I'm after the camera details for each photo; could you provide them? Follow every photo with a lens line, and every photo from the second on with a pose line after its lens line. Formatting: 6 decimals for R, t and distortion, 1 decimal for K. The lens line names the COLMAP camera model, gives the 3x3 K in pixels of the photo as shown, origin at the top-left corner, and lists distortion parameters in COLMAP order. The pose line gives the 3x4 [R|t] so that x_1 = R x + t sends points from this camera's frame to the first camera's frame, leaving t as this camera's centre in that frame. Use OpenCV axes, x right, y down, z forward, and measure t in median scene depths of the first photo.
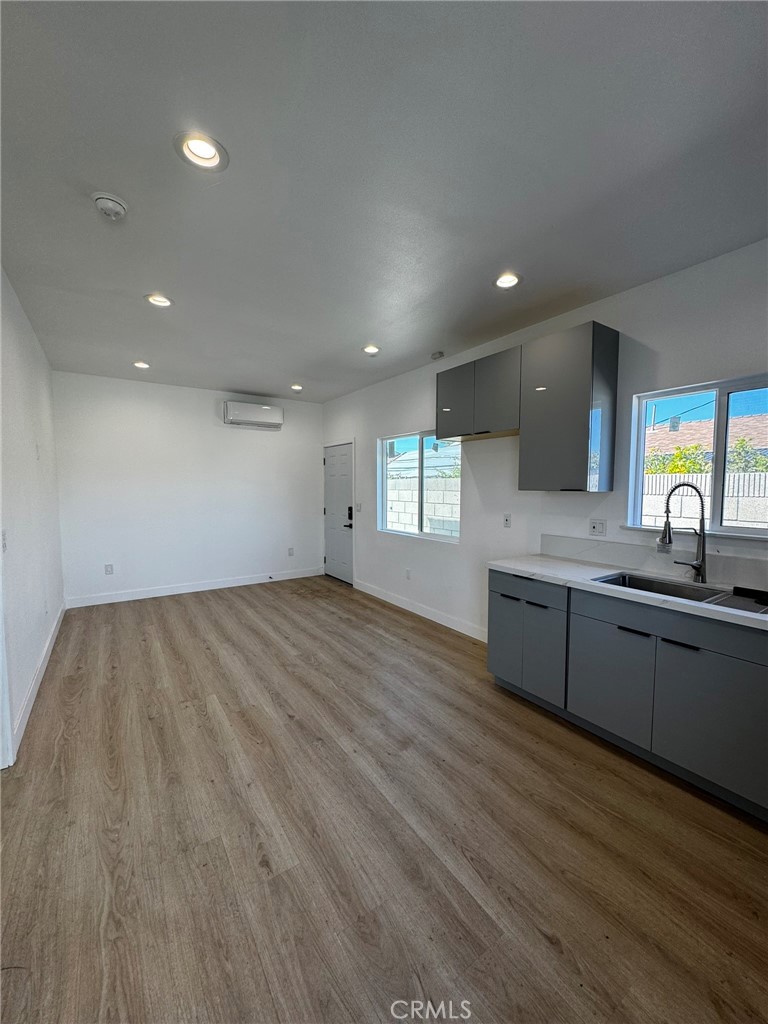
lens RADIAL K [[410.3, 0, 387.3], [0, 410.3, 507.8], [0, 0, 1]] dist [-0.001382, -0.000263]
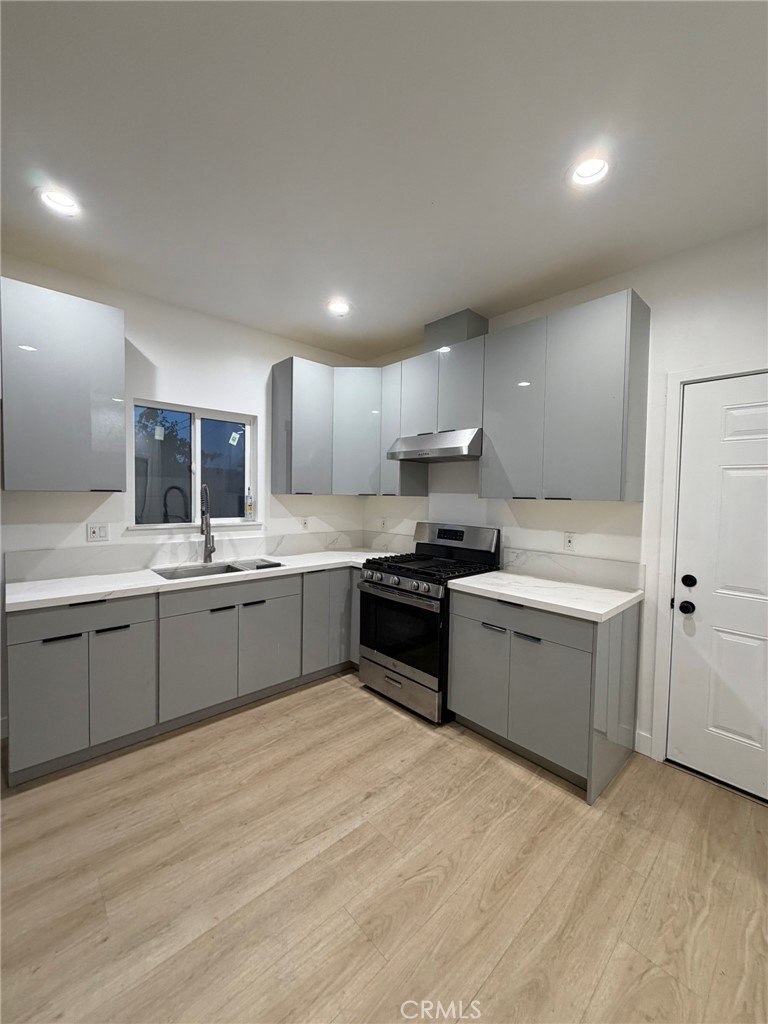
lens RADIAL K [[410.2, 0, 379.9], [0, 410.2, 518.2], [0, 0, 1]] dist [-0.003123, 0.000263]
pose [[-0.146276, -0.090710, 0.985076, -0.735564], [0.010631, 0.995585, 0.093256, -0.082489], [-0.989187, 0.024113, -0.144666, 0.840596]]
